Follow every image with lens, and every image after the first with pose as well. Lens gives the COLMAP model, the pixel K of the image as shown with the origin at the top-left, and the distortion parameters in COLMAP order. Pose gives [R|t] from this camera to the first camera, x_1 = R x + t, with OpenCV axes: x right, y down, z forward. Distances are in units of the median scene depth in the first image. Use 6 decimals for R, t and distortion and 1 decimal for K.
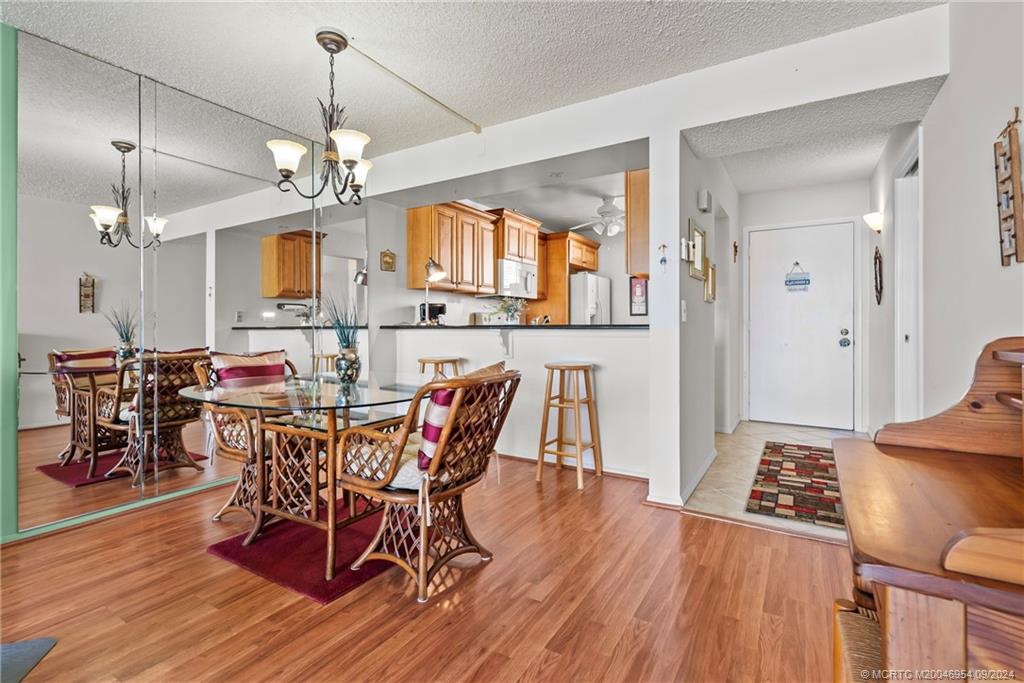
lens RADIAL K [[462.3, 0, 517.1], [0, 462.3, 336.8], [0, 0, 1]] dist [-0.002129, -0.000210]
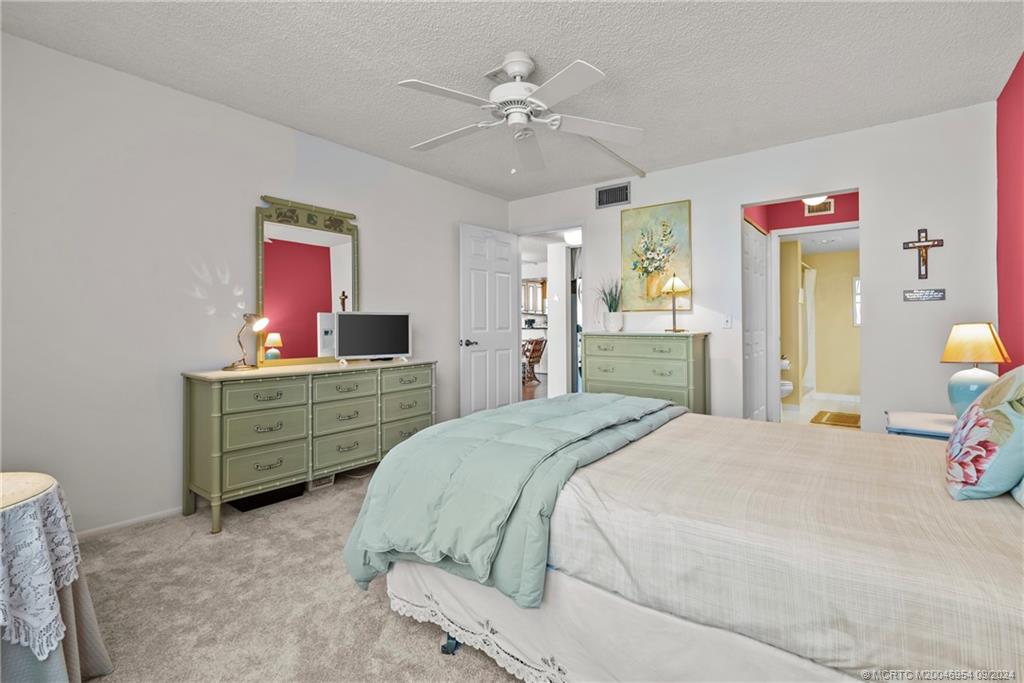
lens RADIAL K [[462.3, 0, 517.1], [0, 462.3, 336.8], [0, 0, 1]] dist [-0.002129, -0.000210]
pose [[0.993991, -0.005215, -0.109341, 0.185813], [0.005607, 0.999979, 0.003277, 0.035583], [0.109322, -0.003871, 0.993999, -3.114950]]
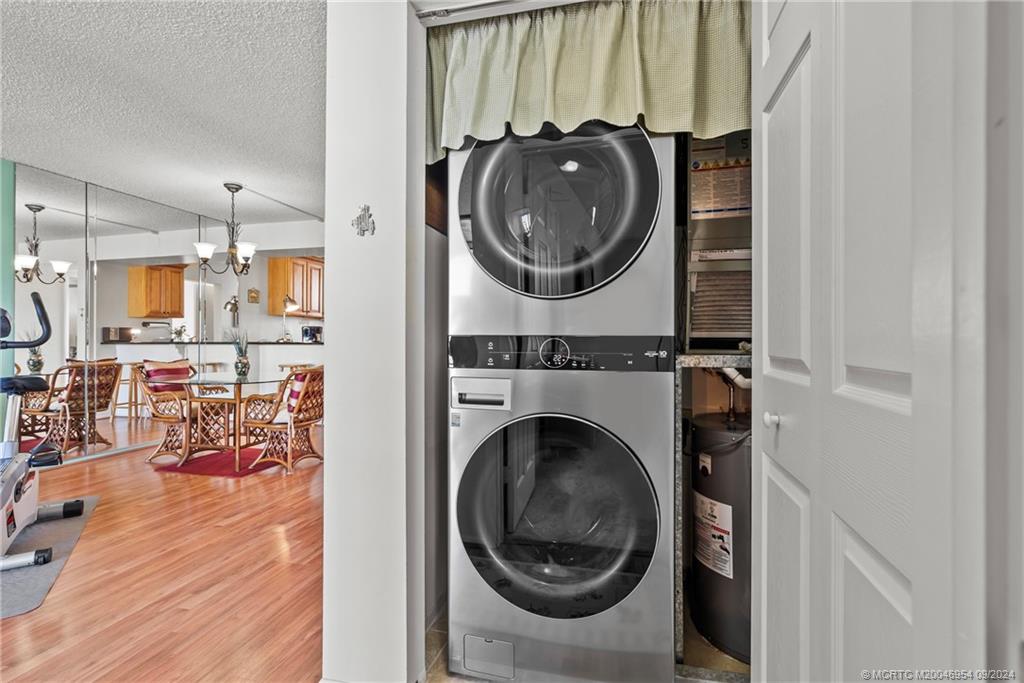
lens RADIAL K [[462.3, 0, 517.1], [0, 462.3, 336.8], [0, 0, 1]] dist [-0.002129, -0.000210]
pose [[0.954724, 0.003053, 0.297476, 0.131328], [0.003716, 0.999747, -0.022186, -0.009761], [-0.297468, 0.022287, 0.954471, -1.103797]]
